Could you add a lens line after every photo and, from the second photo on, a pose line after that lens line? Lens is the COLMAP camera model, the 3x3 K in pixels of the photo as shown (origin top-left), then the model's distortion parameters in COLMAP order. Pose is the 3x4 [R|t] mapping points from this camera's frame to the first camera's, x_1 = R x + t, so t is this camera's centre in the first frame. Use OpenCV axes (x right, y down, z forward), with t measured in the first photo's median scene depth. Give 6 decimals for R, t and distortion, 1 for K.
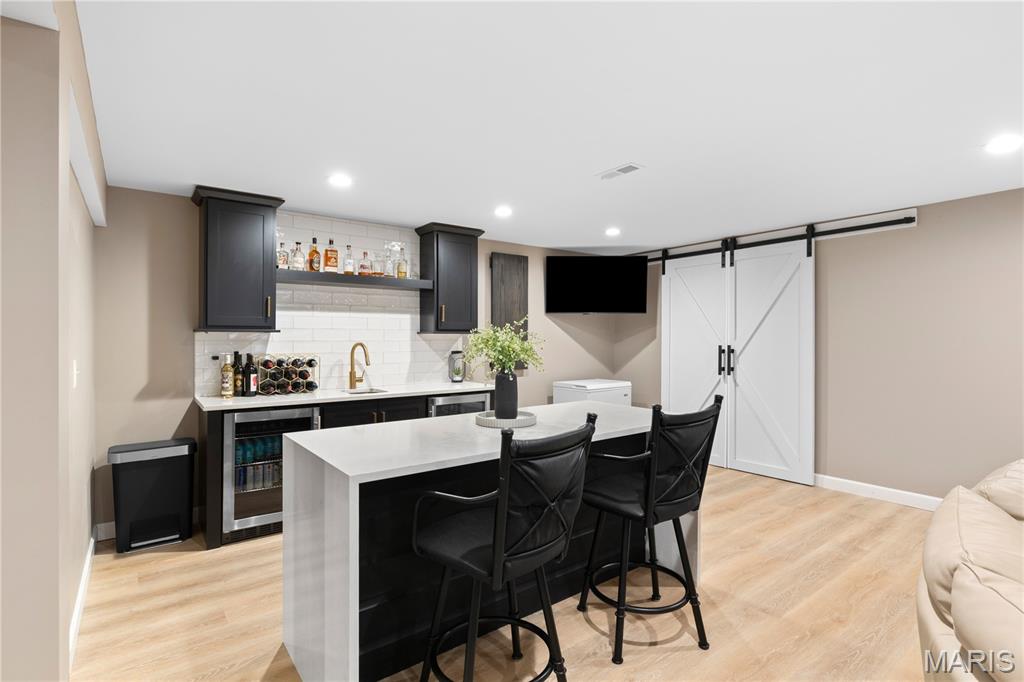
lens RADIAL K [[508.2, 0, 512.0], [0, 508.2, 339.4], [0, 0, 1]] dist [-0.003059, 0.000373]
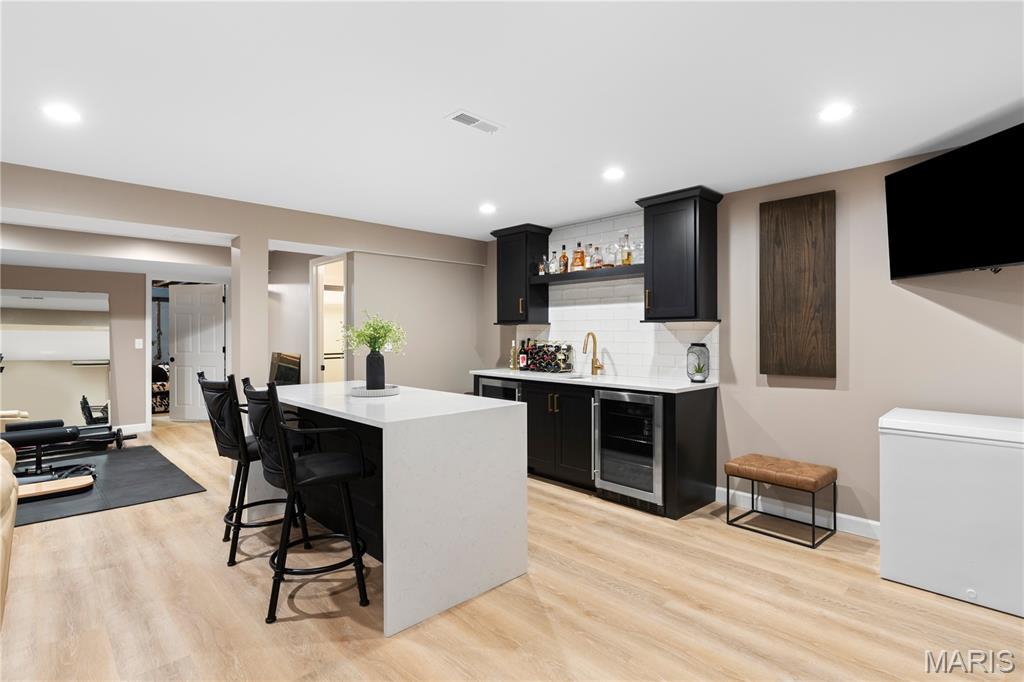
lens RADIAL K [[508.2, 0, 512.4], [0, 508.2, 335.2], [0, 0, 1]] dist [-0.003059, 0.000373]
pose [[0.107168, 0.007161, -0.994215, 0.714657], [0.001496, 0.999972, 0.007364, 0.003762], [0.994240, -0.002276, 0.107155, 0.673630]]
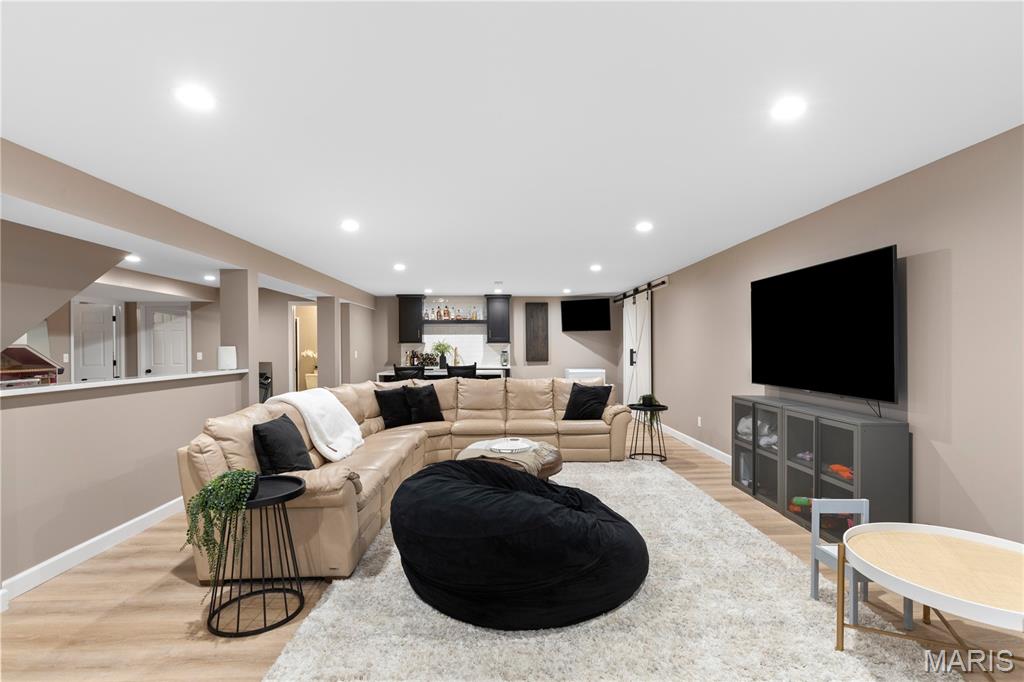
lens RADIAL K [[494.2, 0, 509.6], [0, 494.2, 346.9], [0, 0, 1]] dist [-0.000915, 0.000996]
pose [[0.815360, -0.001812, -0.578951, 1.209933], [0.002601, 0.999996, 0.000533, 0.003479], [0.578948, -0.001941, 0.815362, -0.744852]]
